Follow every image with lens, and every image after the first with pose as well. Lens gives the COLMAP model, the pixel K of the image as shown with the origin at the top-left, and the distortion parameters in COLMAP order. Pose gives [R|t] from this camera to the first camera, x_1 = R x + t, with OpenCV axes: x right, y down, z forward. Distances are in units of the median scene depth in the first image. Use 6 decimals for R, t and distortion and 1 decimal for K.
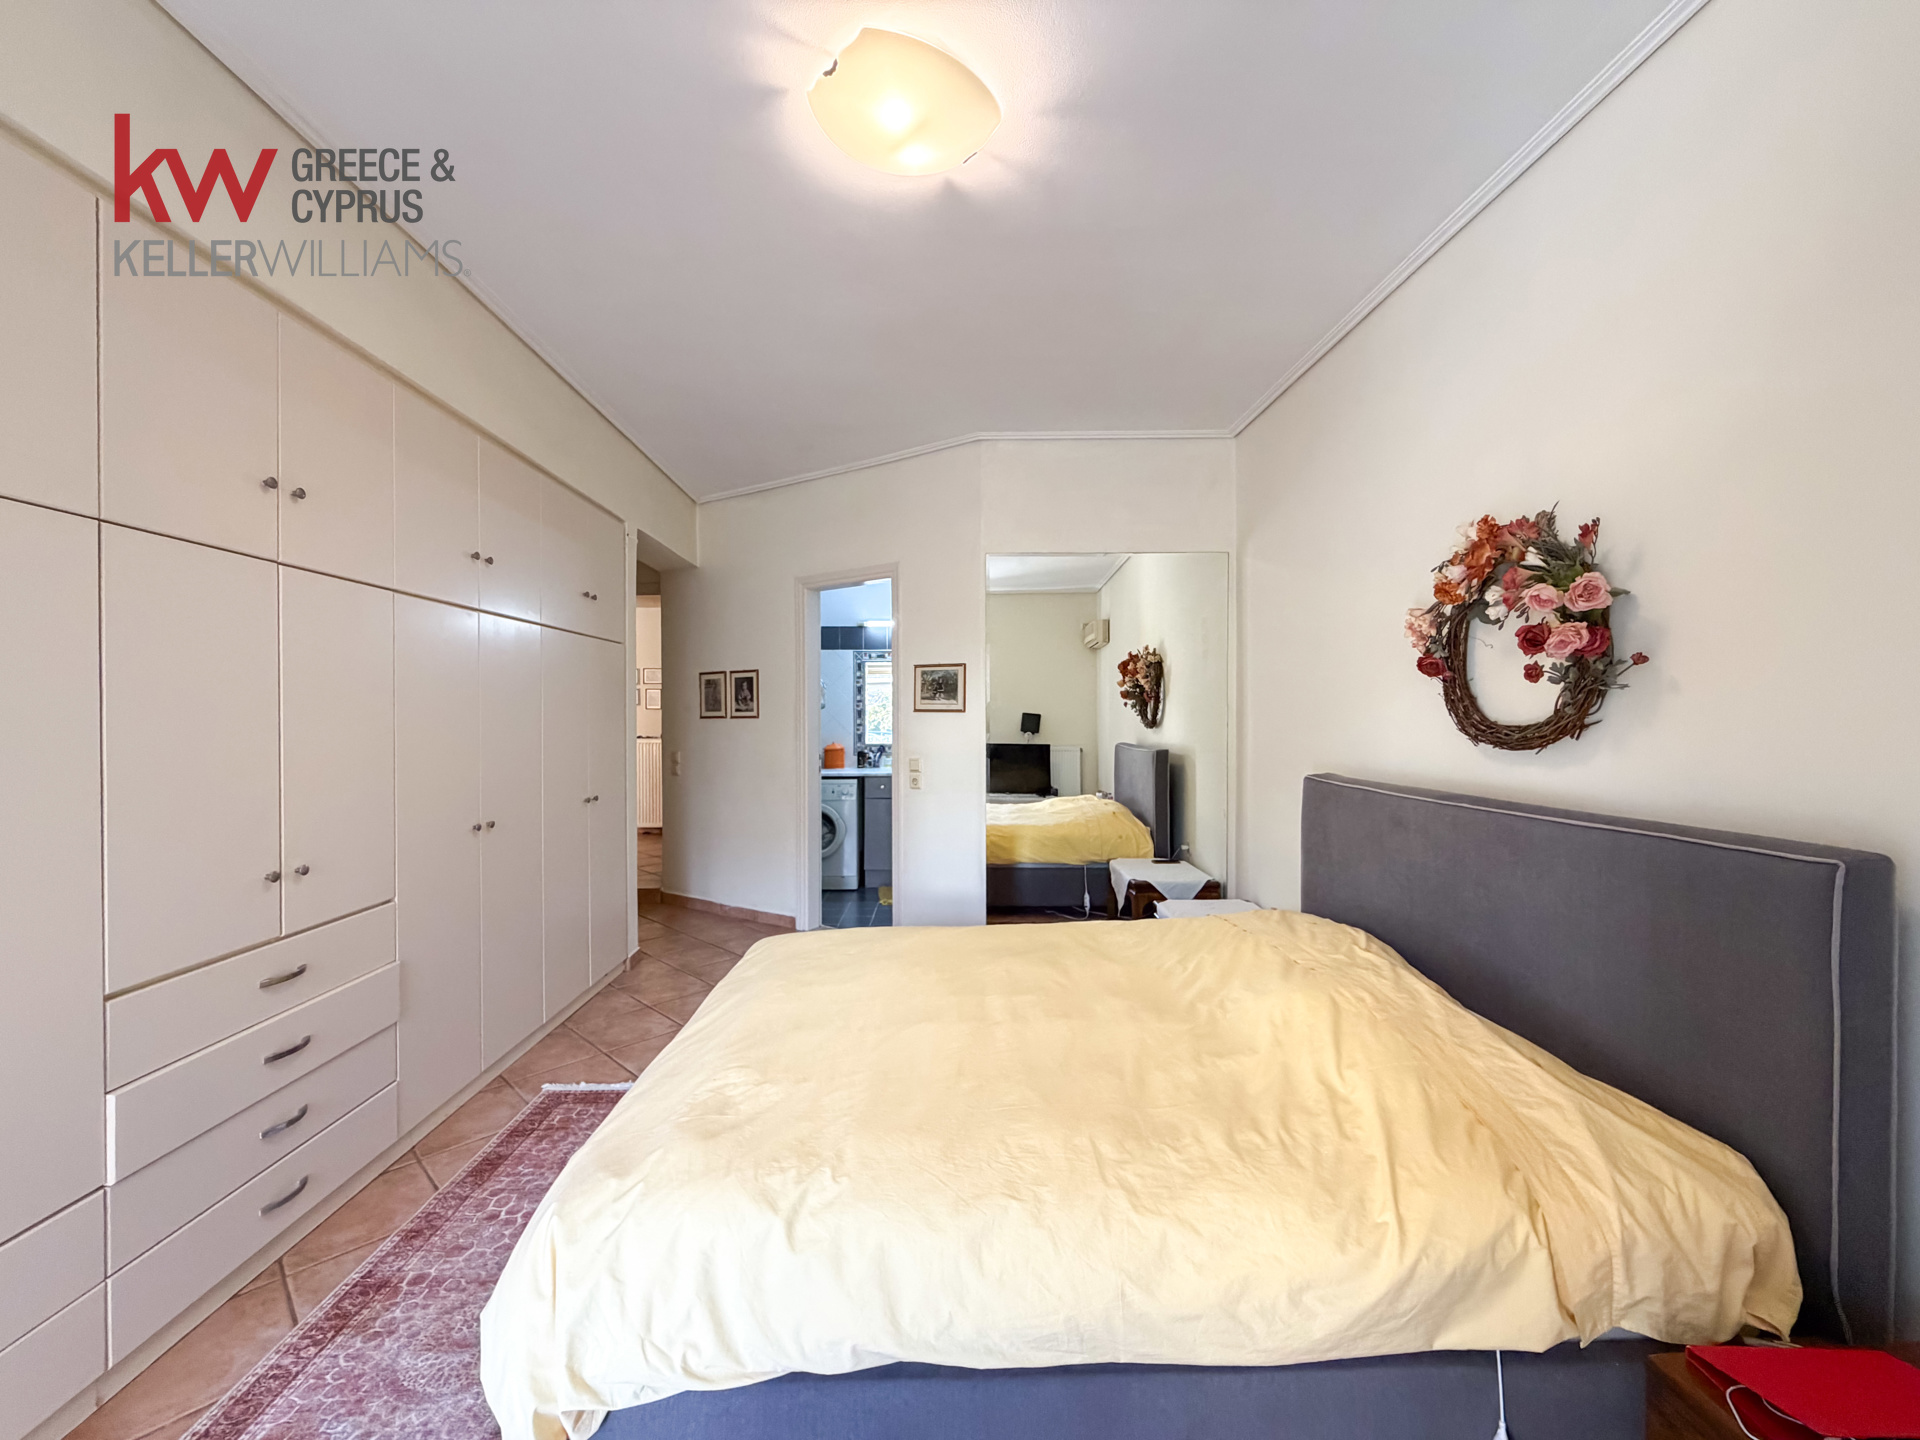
lens RADIAL K [[768.2, 0, 949.0], [0, 768.2, 722.5], [0, 0, 1]] dist [-0.000319, 0.000326]
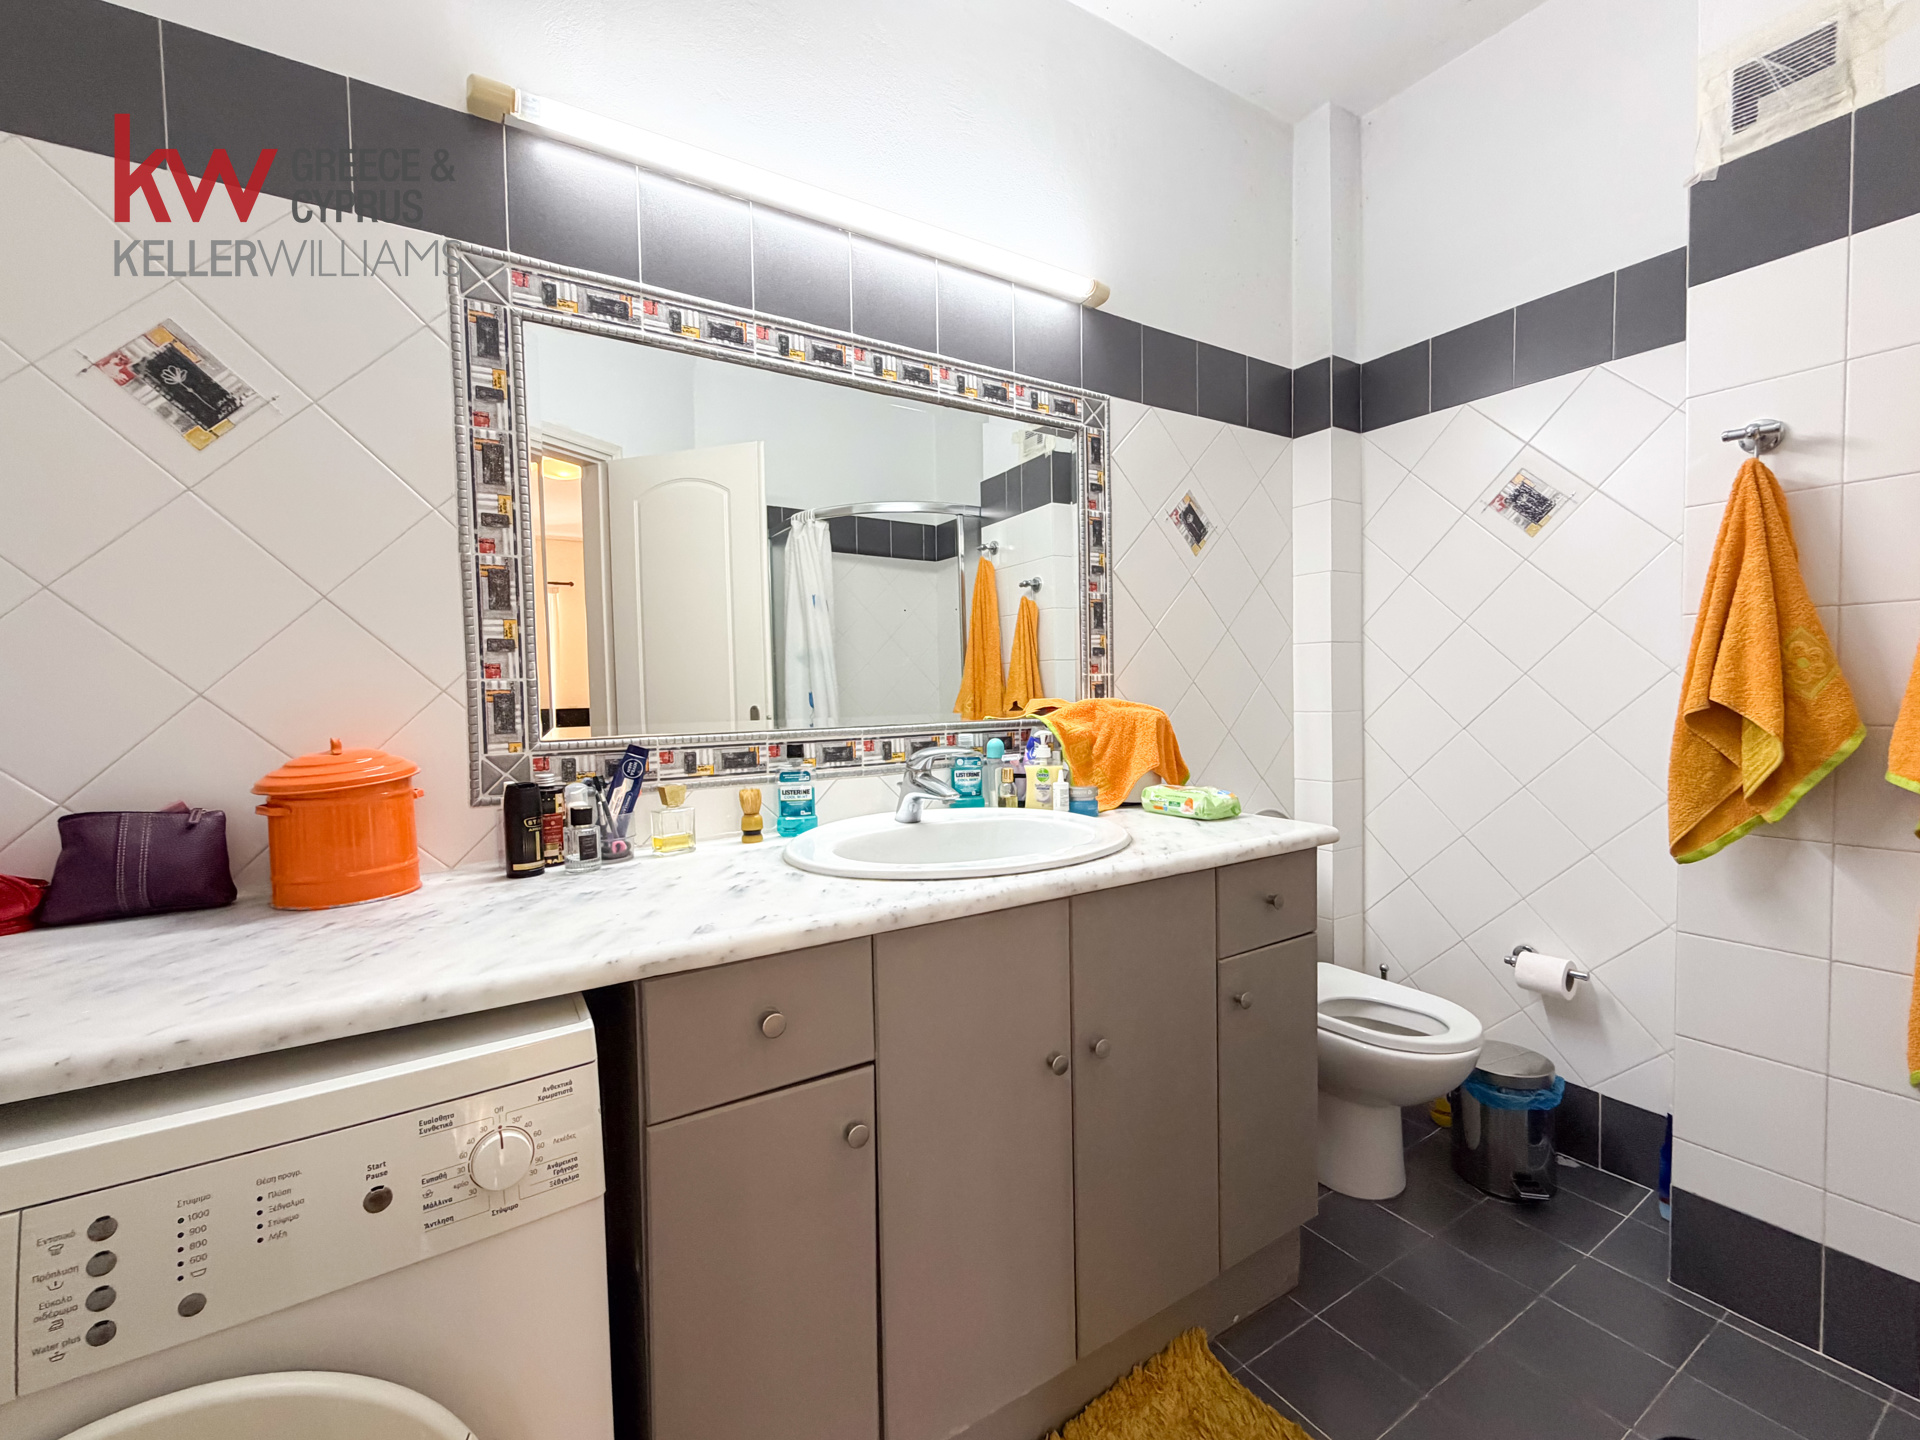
lens RADIAL K [[797.9, 0, 960.0], [0, 797.9, 720.0], [0, 0, 1]] dist [0.001207, 0.000368]
pose [[0.859477, -0.031794, 0.510185, -0.347900], [0.021635, 0.999432, 0.025836, 0.055194], [-0.510717, -0.011168, 0.859676, 2.232637]]
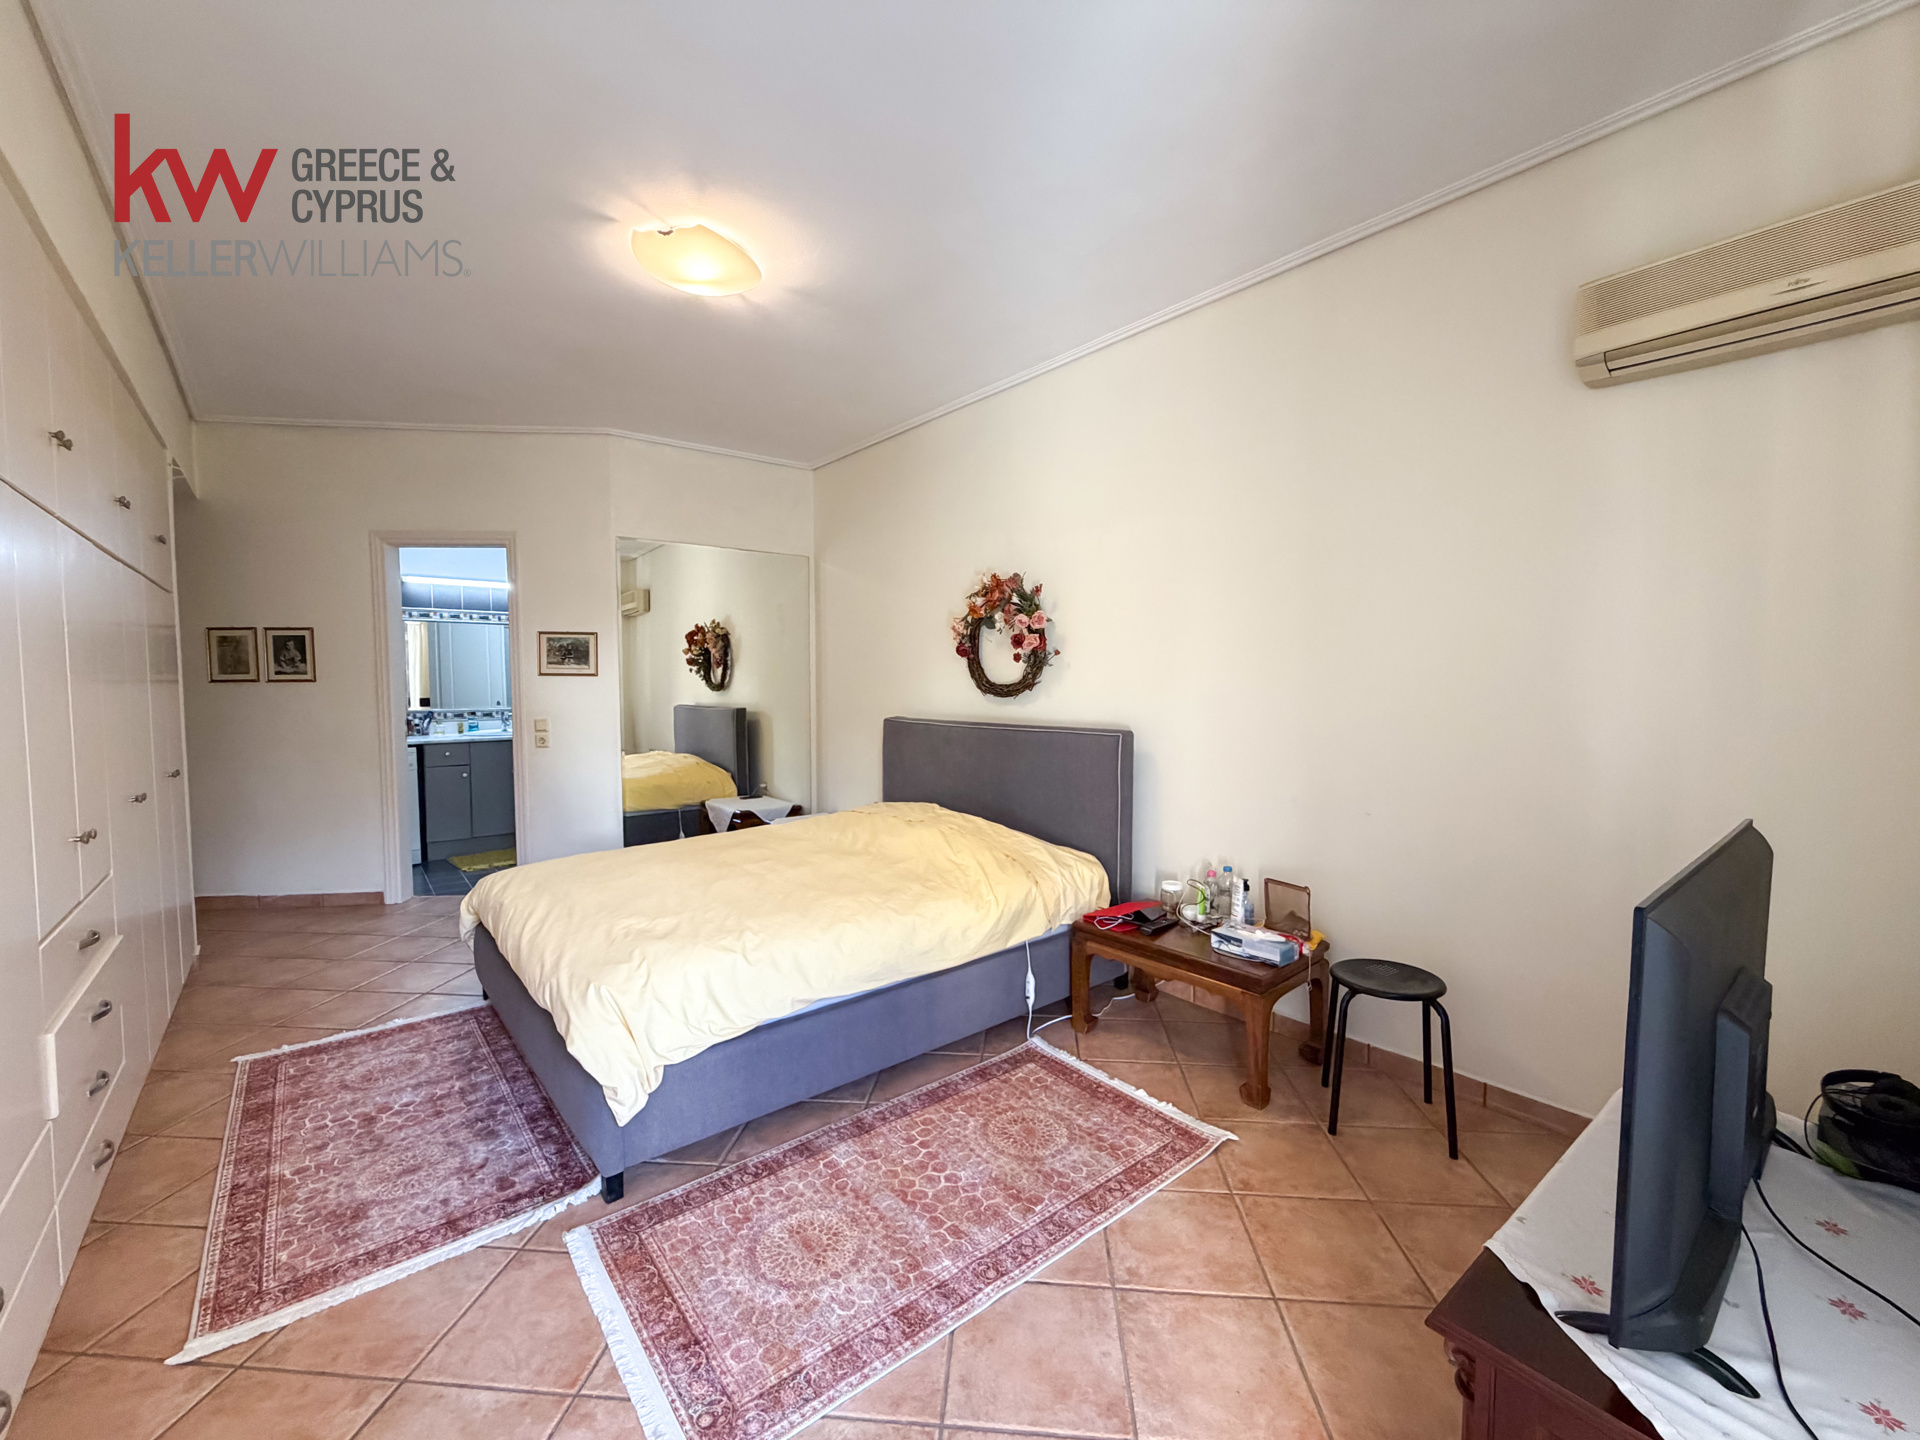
lens RADIAL K [[777.2, 0, 954.5], [0, 777.2, 722.3], [0, 0, 1]] dist [-0.000856, -0.000081]
pose [[0.784224, -0.032193, 0.619642, -0.498774], [0.005067, 0.998952, 0.045487, 0.008802], [-0.620457, -0.032532, 0.783565, -0.391058]]
